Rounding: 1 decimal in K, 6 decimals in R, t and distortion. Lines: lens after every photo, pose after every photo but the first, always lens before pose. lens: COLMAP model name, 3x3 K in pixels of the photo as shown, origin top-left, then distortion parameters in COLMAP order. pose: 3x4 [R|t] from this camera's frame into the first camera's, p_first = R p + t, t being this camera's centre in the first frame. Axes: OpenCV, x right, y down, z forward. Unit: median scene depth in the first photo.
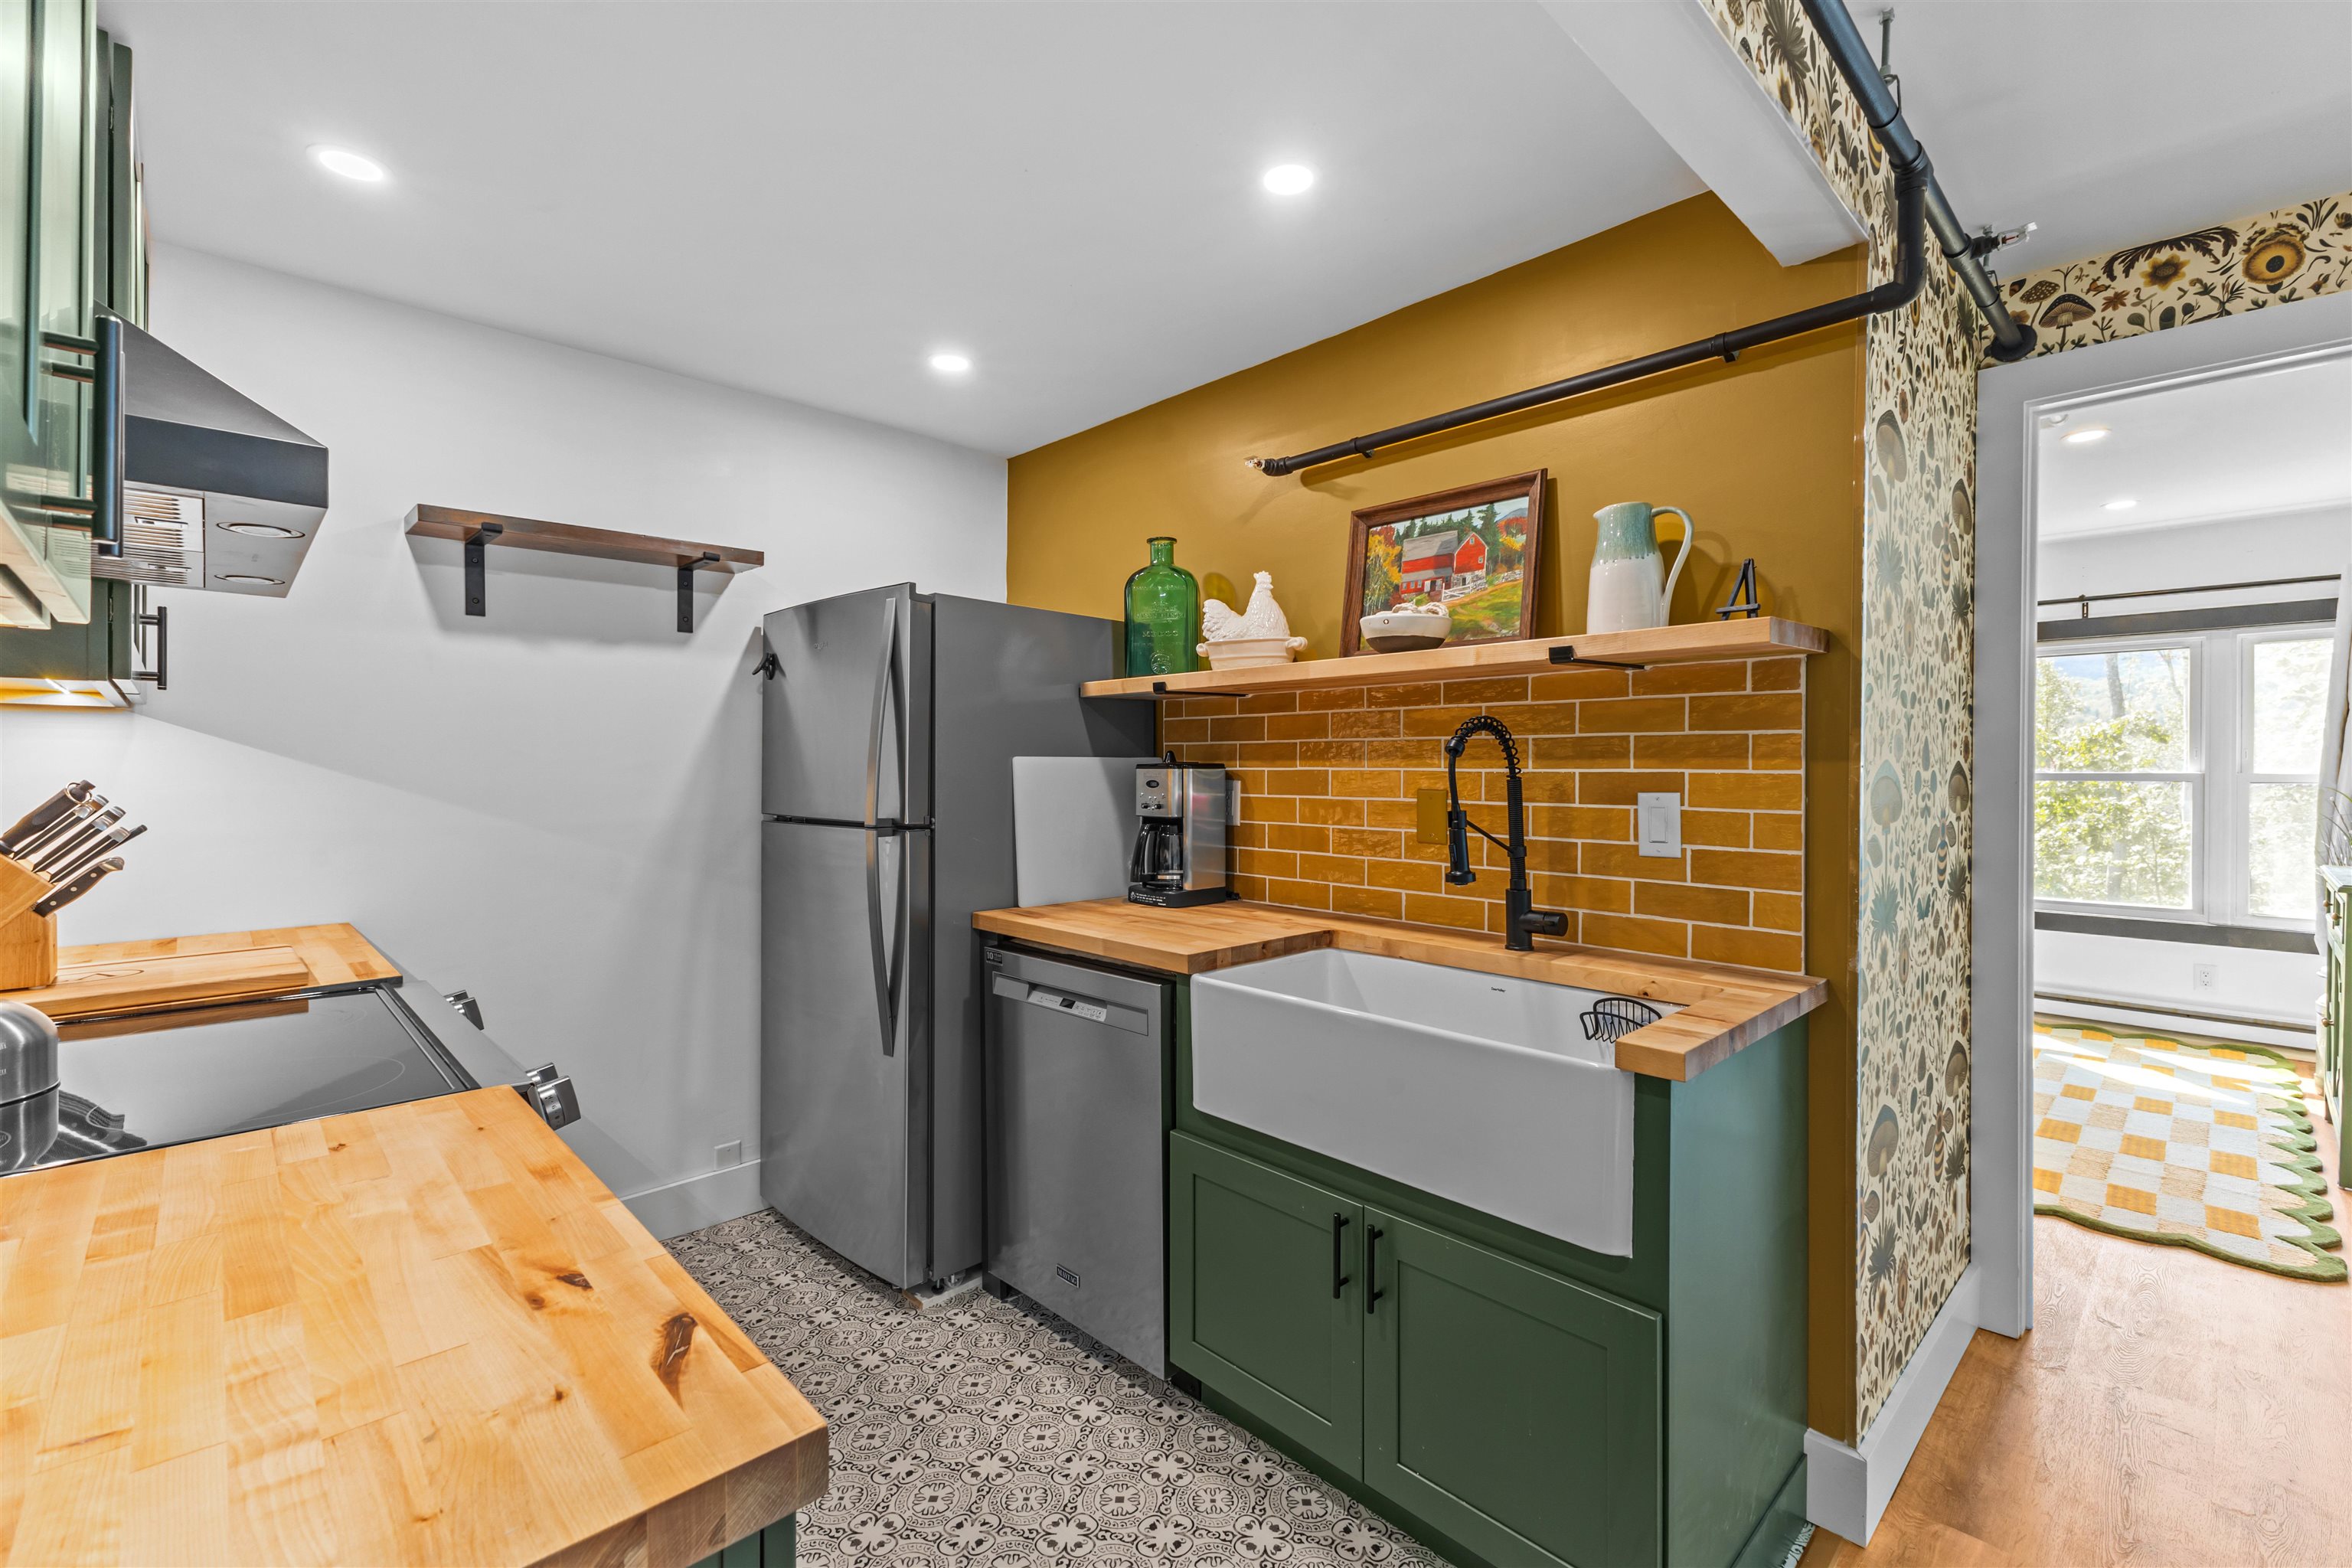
lens RADIAL K [[1016.2, 0, 1175.3], [0, 1016.2, 772.1], [0, 0, 1]] dist [0.002712, 0.000500]
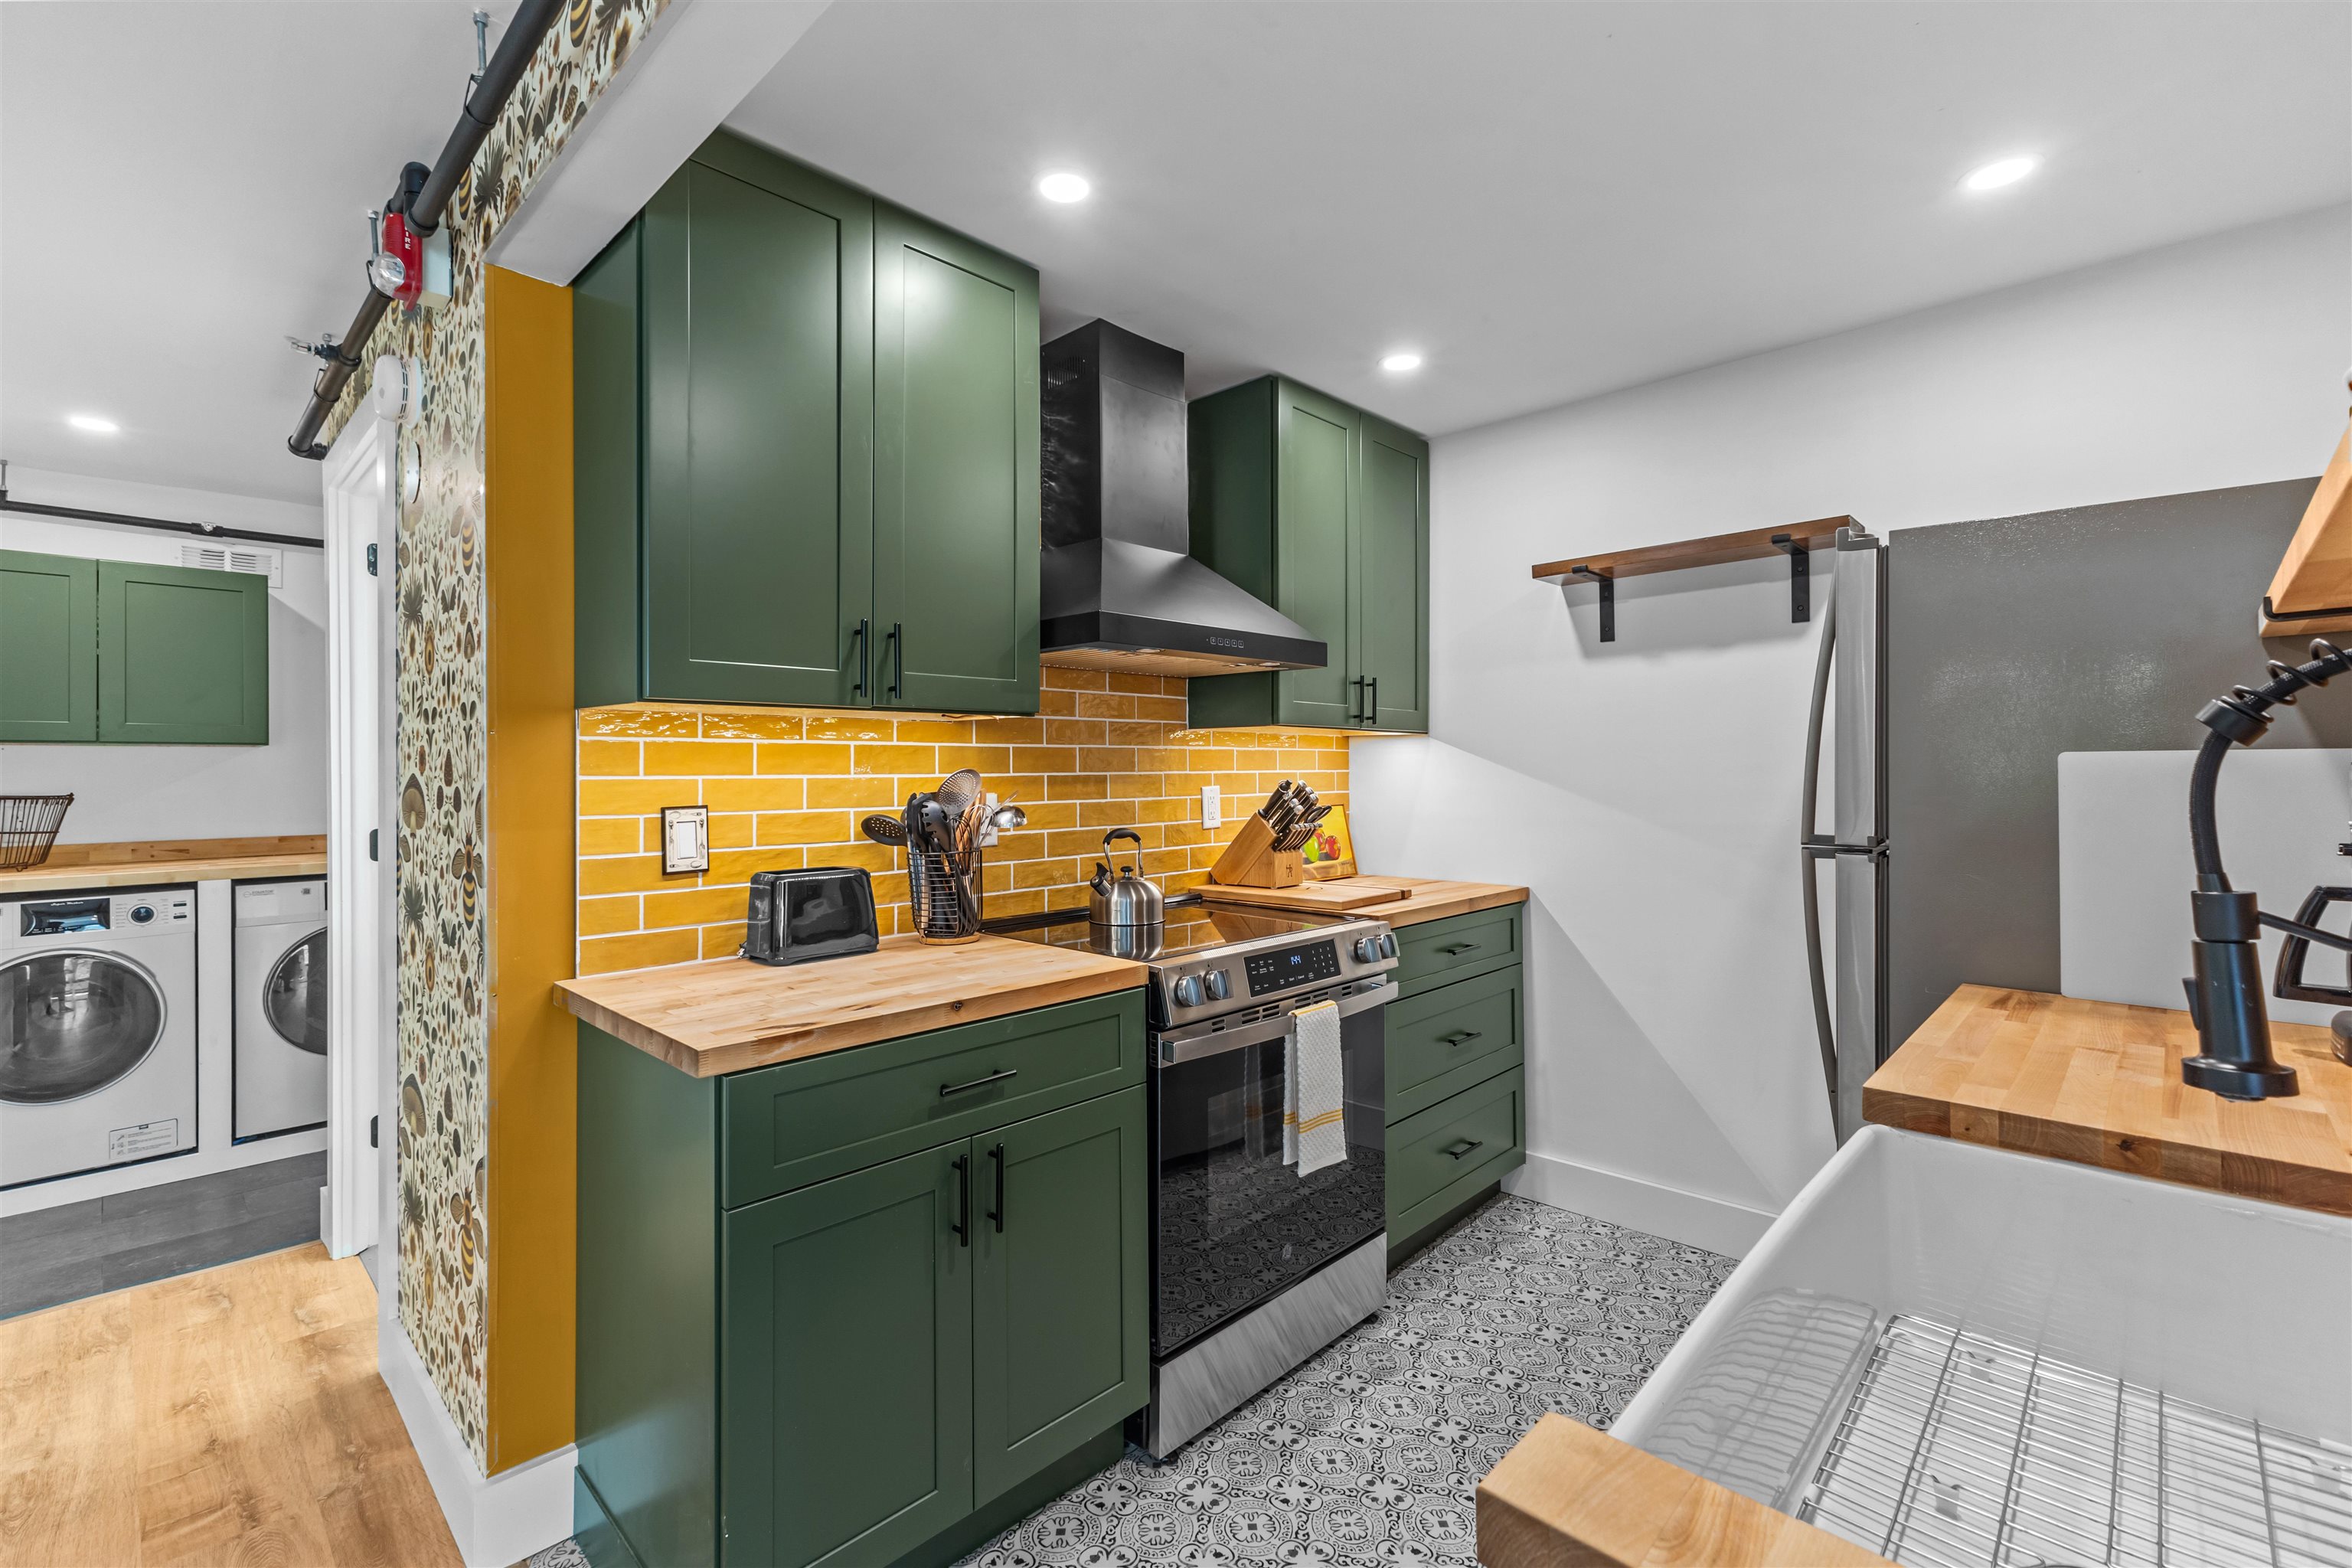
lens RADIAL K [[1022.6, 0, 1176.8], [0, 1022.6, 764.9], [0, 0, 1]] dist [0.015794, -0.004863]
pose [[0.036976, -0.006345, -0.999296, 0.520316], [0.001025, 0.999980, -0.006311, -0.004544], [0.999316, -0.000791, 0.036982, 0.497878]]
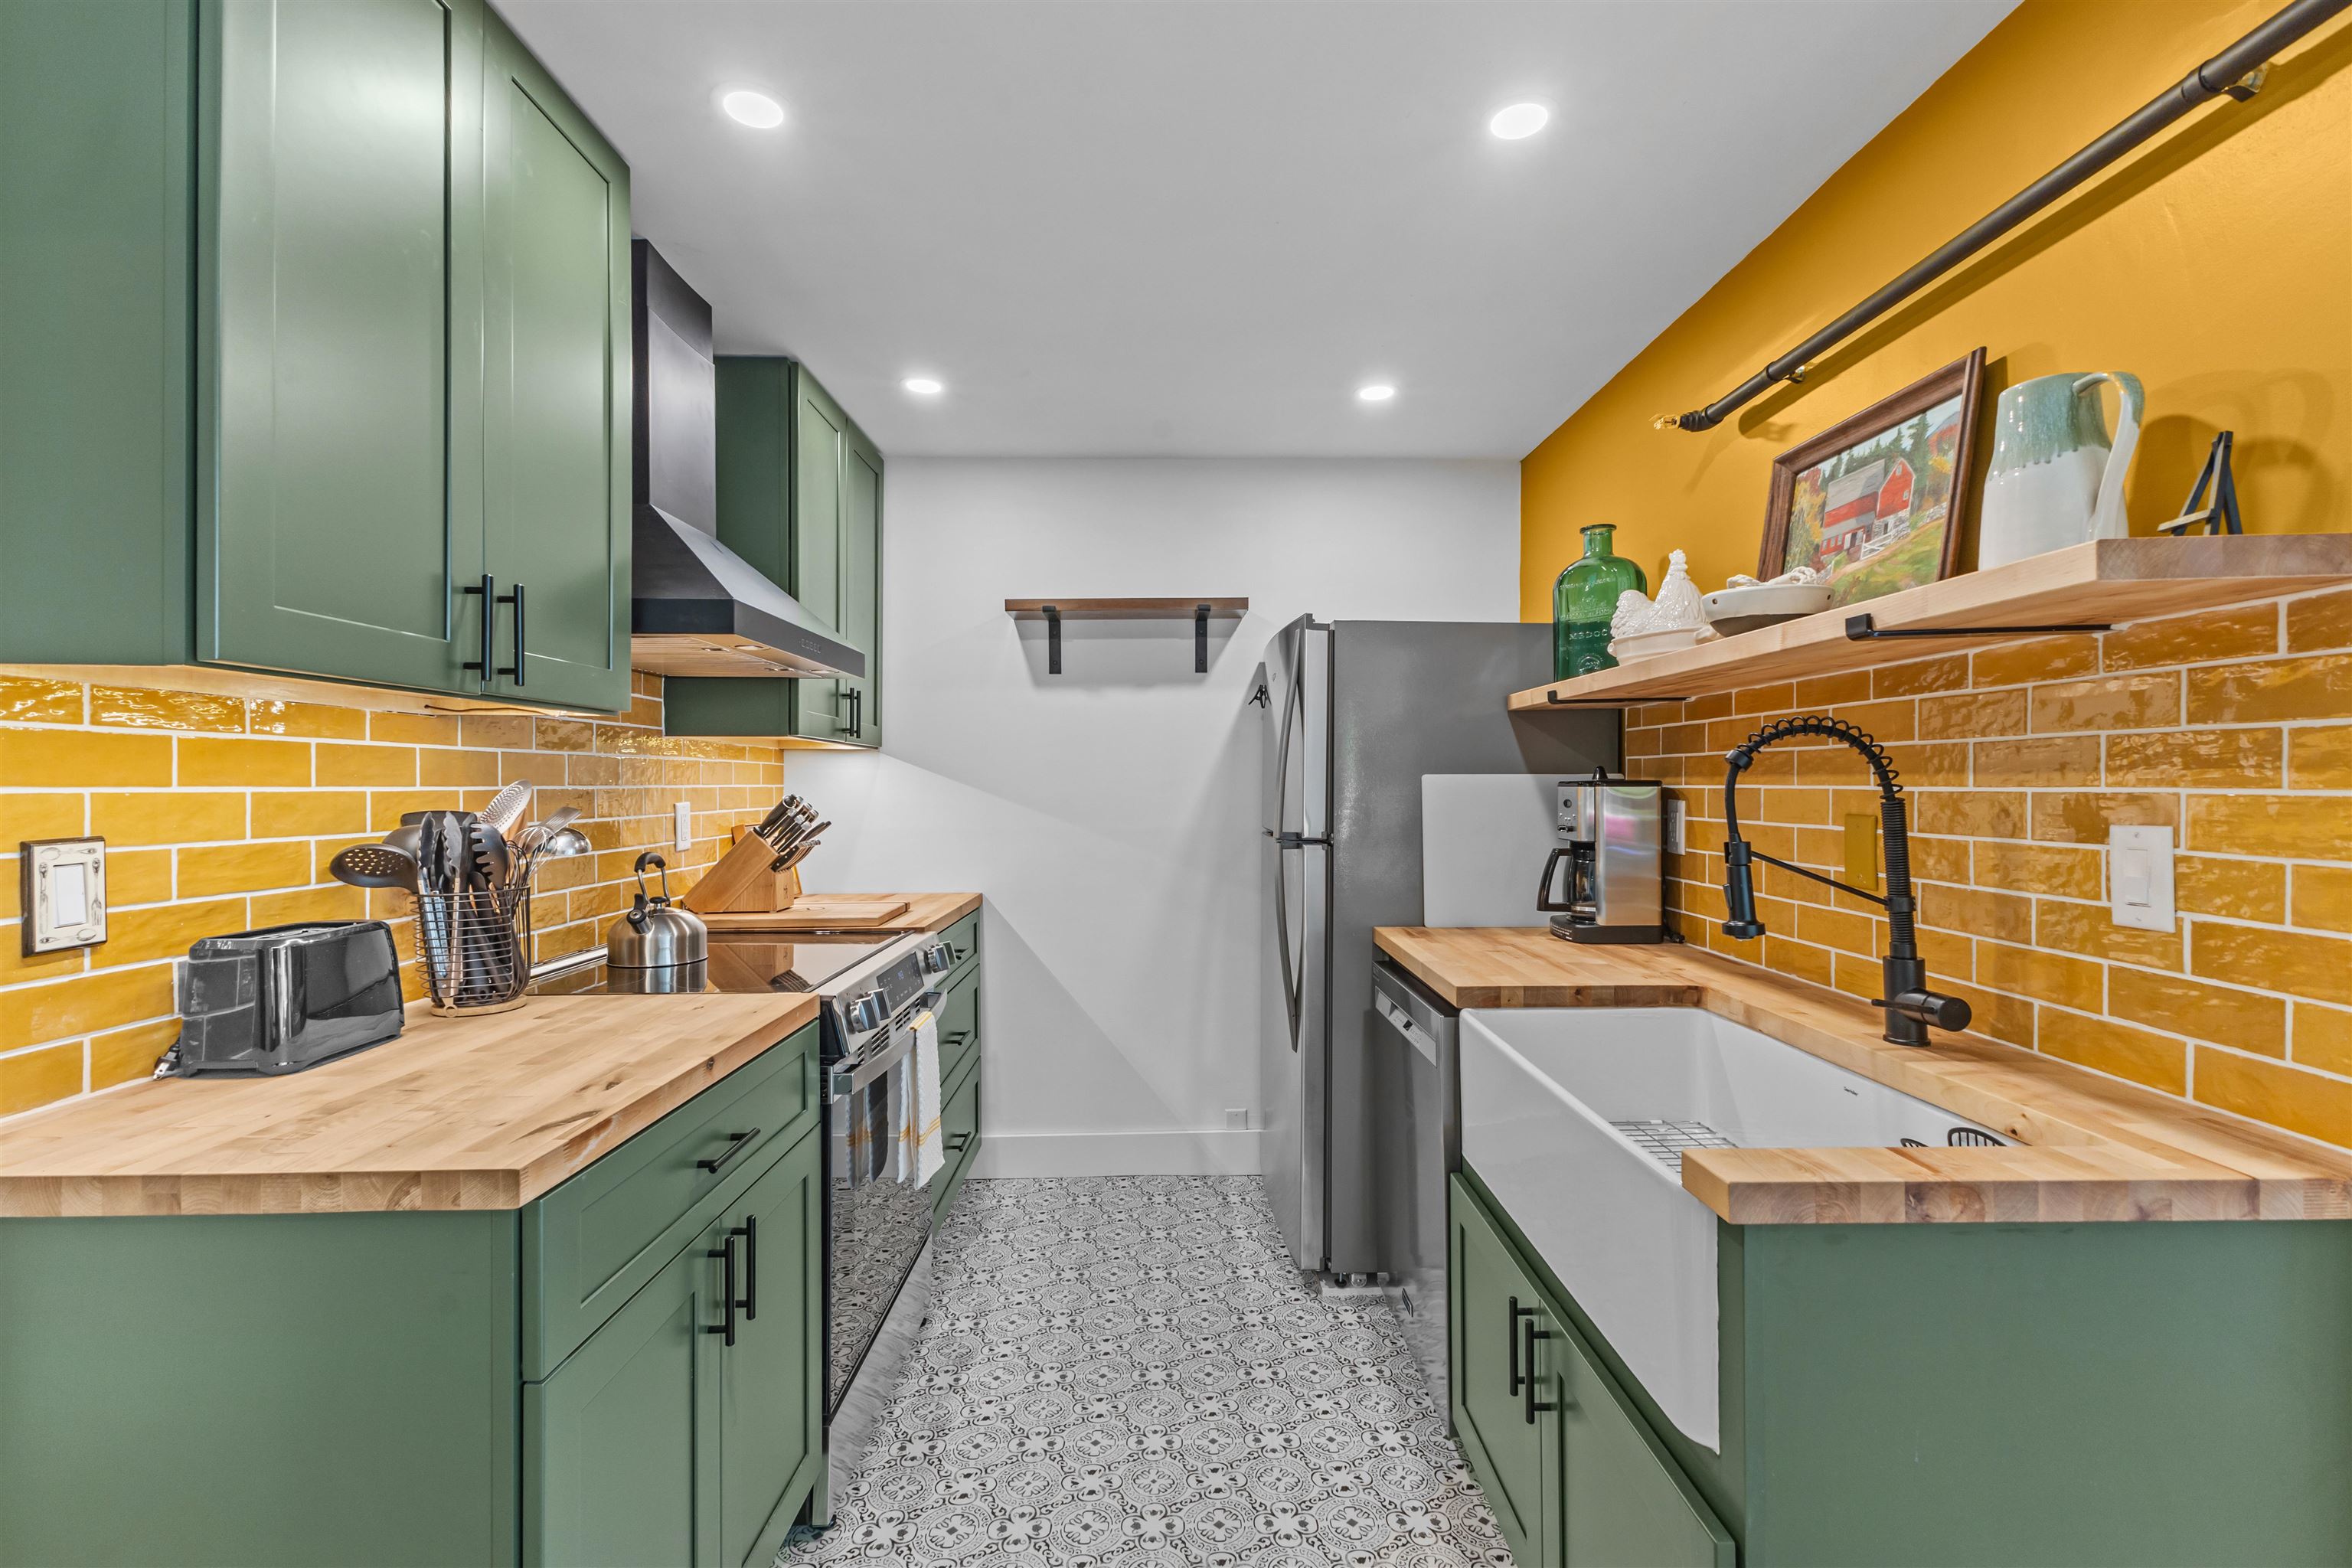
lens RADIAL K [[1037.8, 0, 1189.1], [0, 1037.8, 786.5], [0, 0, 1]] dist [0.009142, 0.000618]
pose [[0.735138, -0.000263, -0.677918, 0.413997], [-0.001170, 0.999998, -0.001657, -0.001633], [0.677917, 0.002011, 0.735136, 0.113928]]
